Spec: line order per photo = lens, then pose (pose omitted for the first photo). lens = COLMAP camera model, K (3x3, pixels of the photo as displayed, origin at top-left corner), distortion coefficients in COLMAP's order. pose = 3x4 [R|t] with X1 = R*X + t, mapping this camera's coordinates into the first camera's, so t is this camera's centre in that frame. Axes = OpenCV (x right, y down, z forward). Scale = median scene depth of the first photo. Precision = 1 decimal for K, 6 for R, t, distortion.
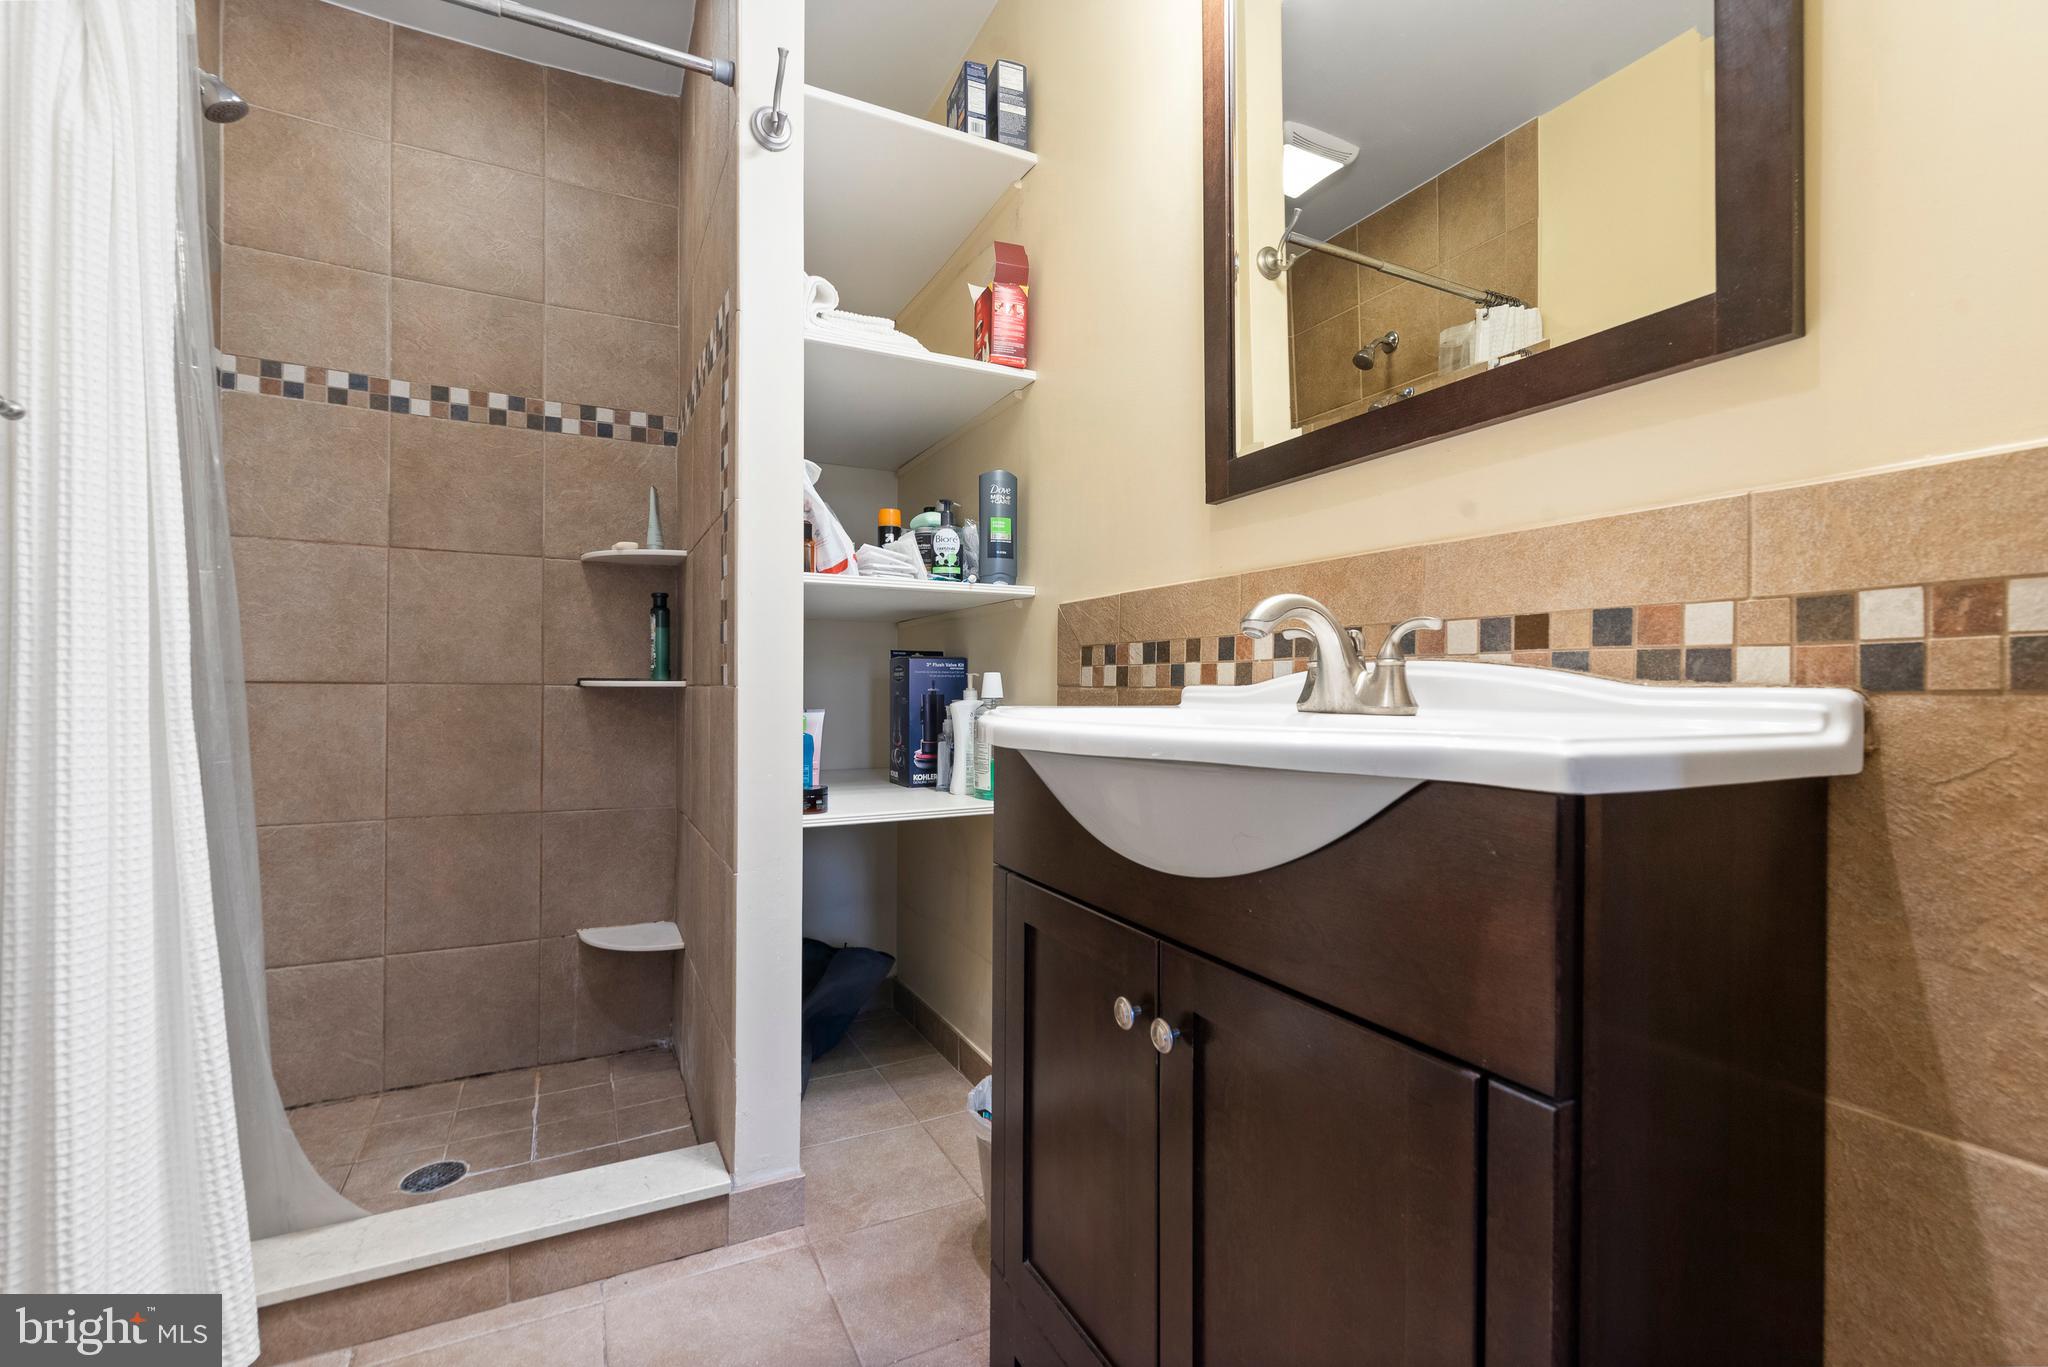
lens RADIAL K [[902.3, 0, 1037.3], [0, 902.3, 690.8], [0, 0, 1]] dist [0.003796, -0.001954]
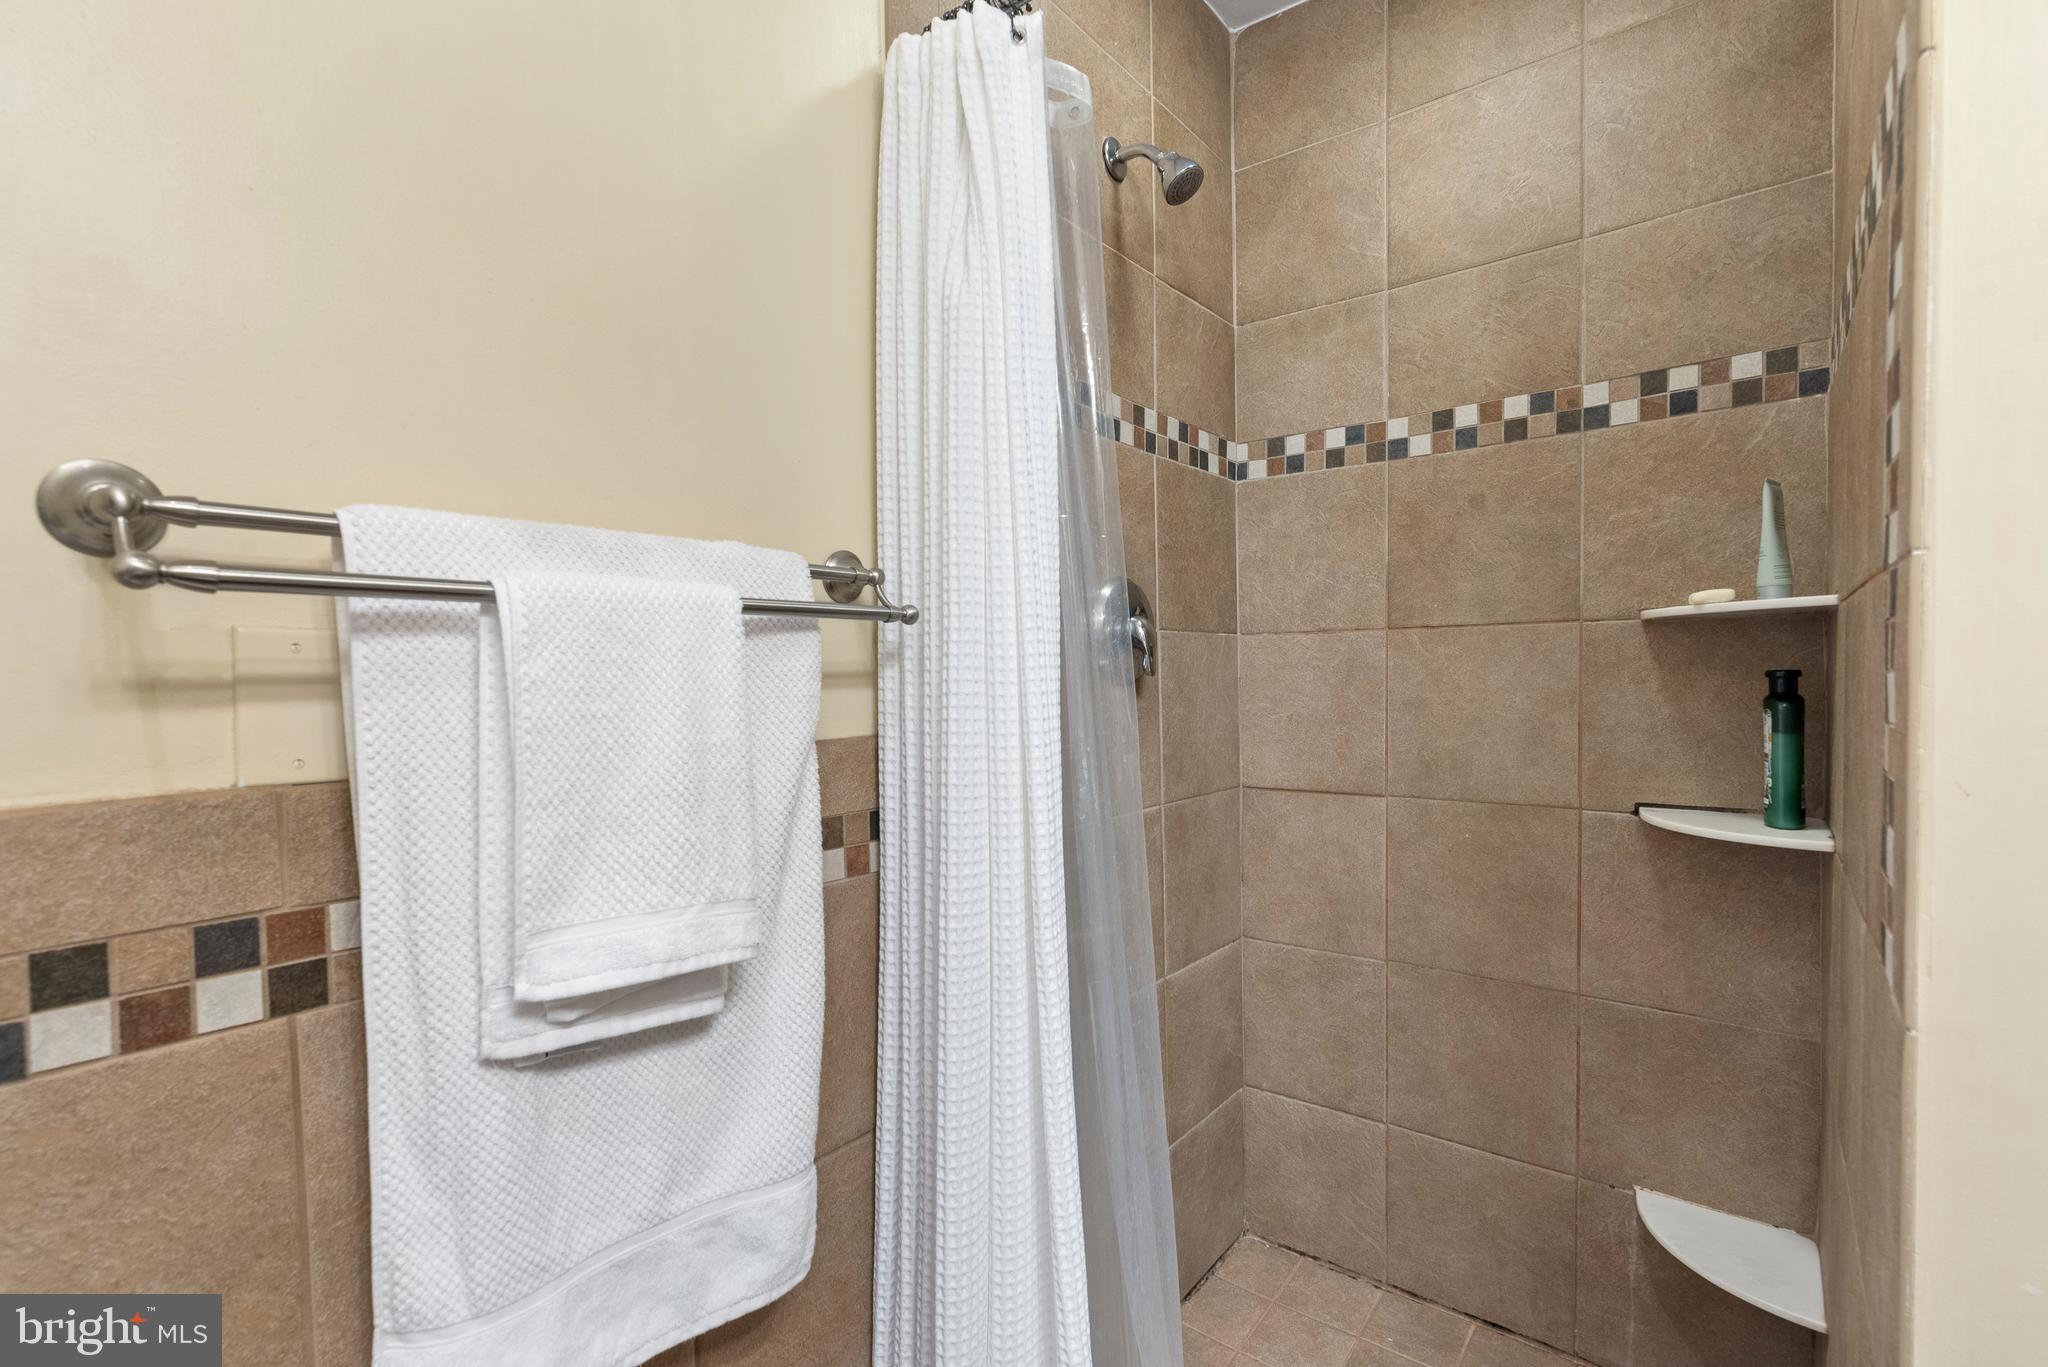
lens RADIAL K [[902.3, 0, 1041.6], [0, 902.3, 695.5], [0, 0, 1]] dist [0.003796, -0.001954]
pose [[0.405838, 0.020277, -0.913720, -0.094627], [0.022014, 0.999247, 0.031953, -0.124921], [0.913680, -0.033083, 0.405086, 0.363885]]
